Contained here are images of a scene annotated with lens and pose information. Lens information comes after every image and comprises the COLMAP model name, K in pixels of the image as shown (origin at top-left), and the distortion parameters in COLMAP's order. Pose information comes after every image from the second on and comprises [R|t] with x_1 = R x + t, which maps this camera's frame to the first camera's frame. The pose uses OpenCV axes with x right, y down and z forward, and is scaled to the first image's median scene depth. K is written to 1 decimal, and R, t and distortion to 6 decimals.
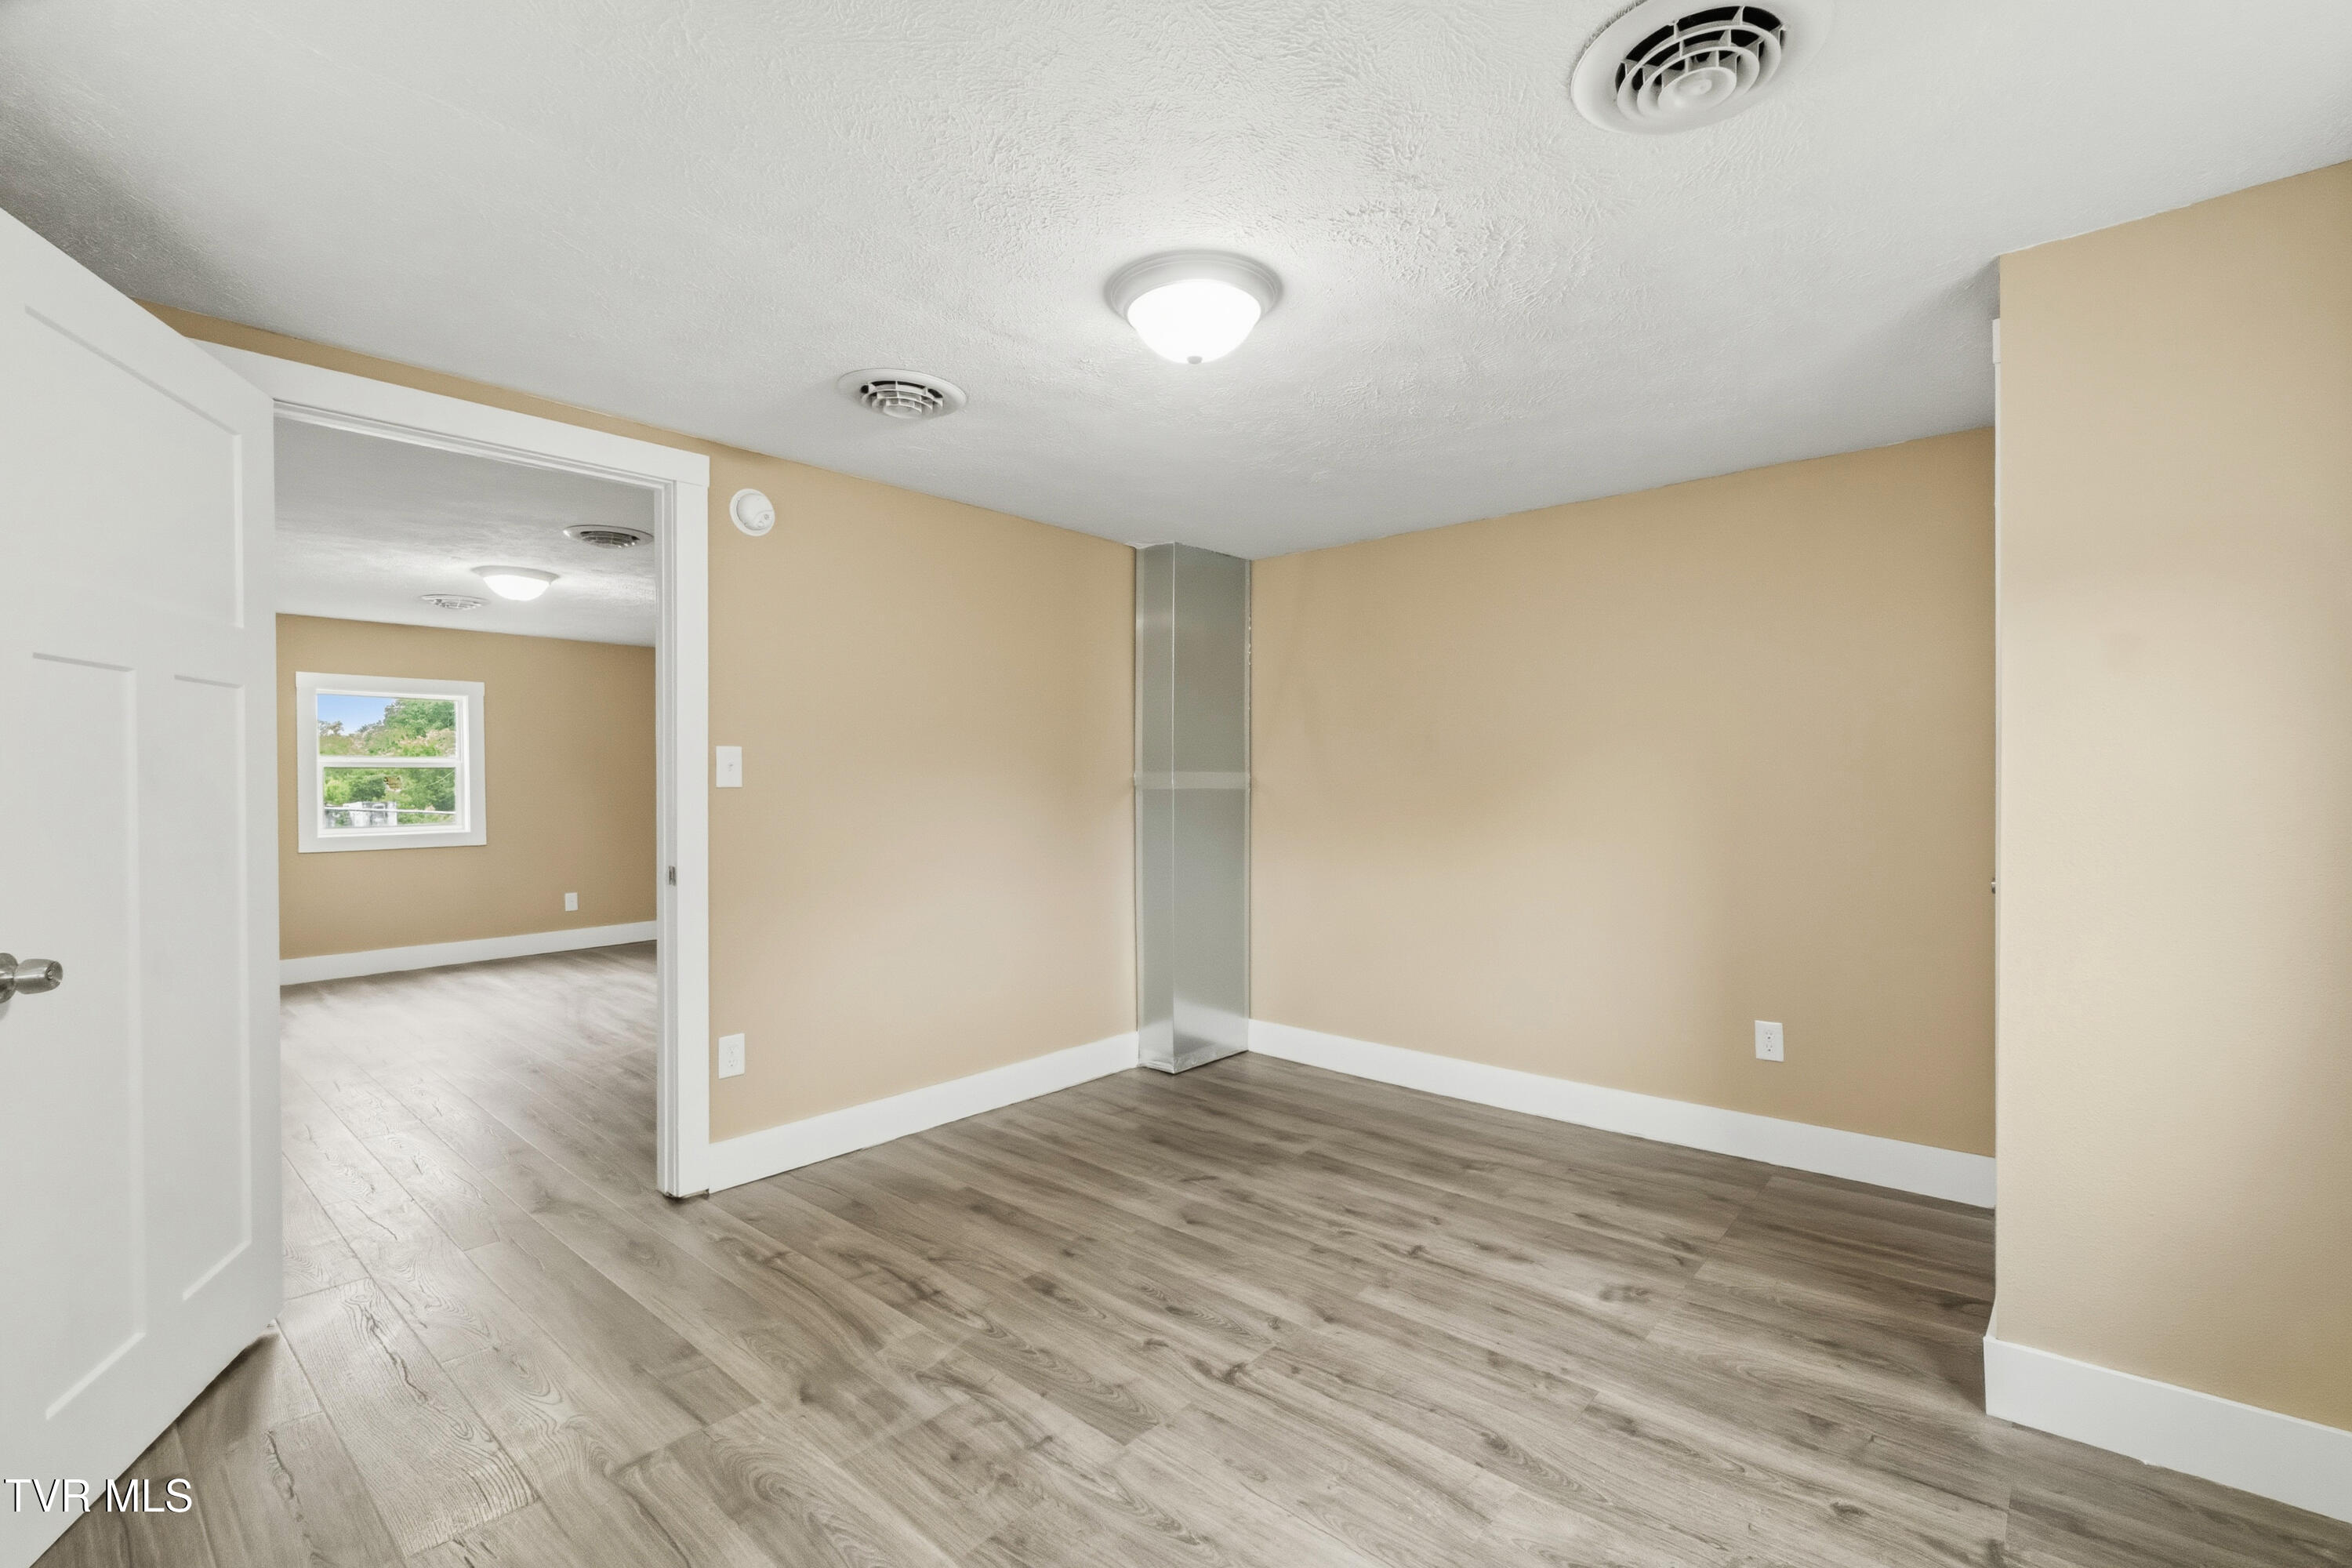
lens RADIAL K [[1018.2, 0, 1157.7], [0, 1018.2, 773.4], [0, 0, 1]] dist [-0.000742, 0.000479]
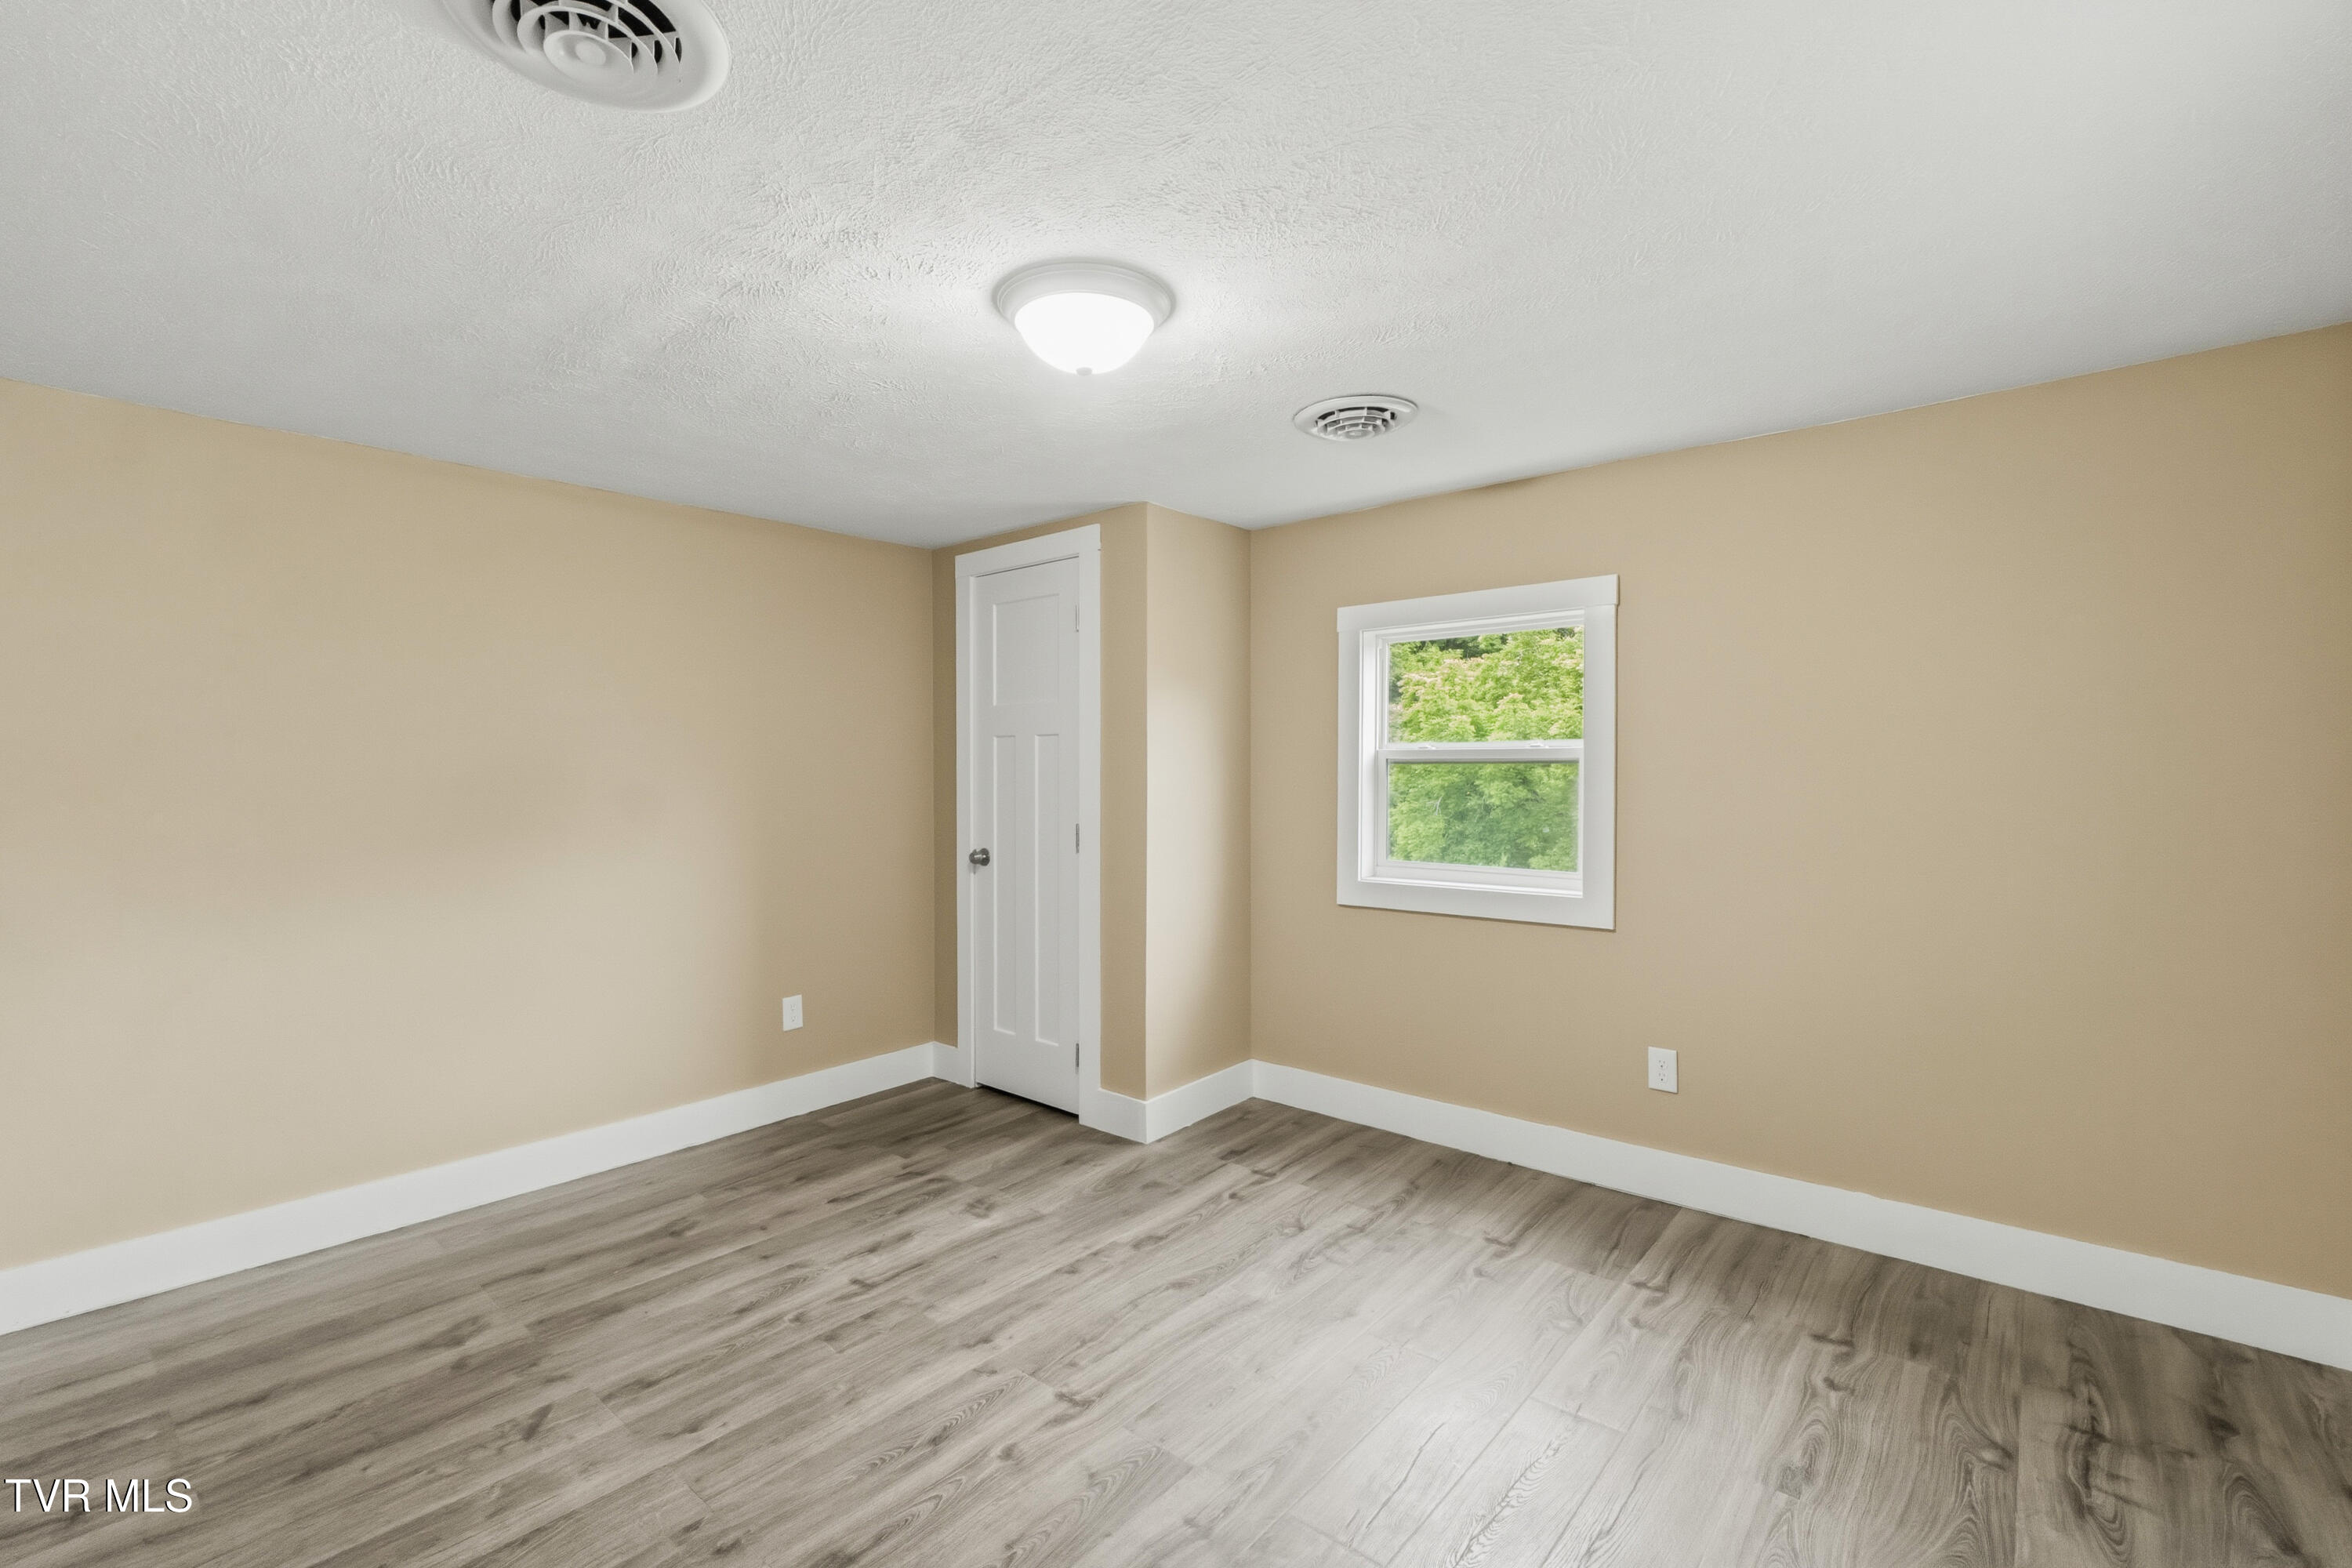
lens RADIAL K [[1018.2, 0, 1157.7], [0, 1018.2, 773.4], [0, 0, 1]] dist [-0.000742, 0.000479]
pose [[-0.000191, 0.000904, 1.000000, -0.709812], [-0.002216, 0.999997, -0.000905, -0.018192], [-0.999998, -0.002216, -0.000189, 0.707660]]
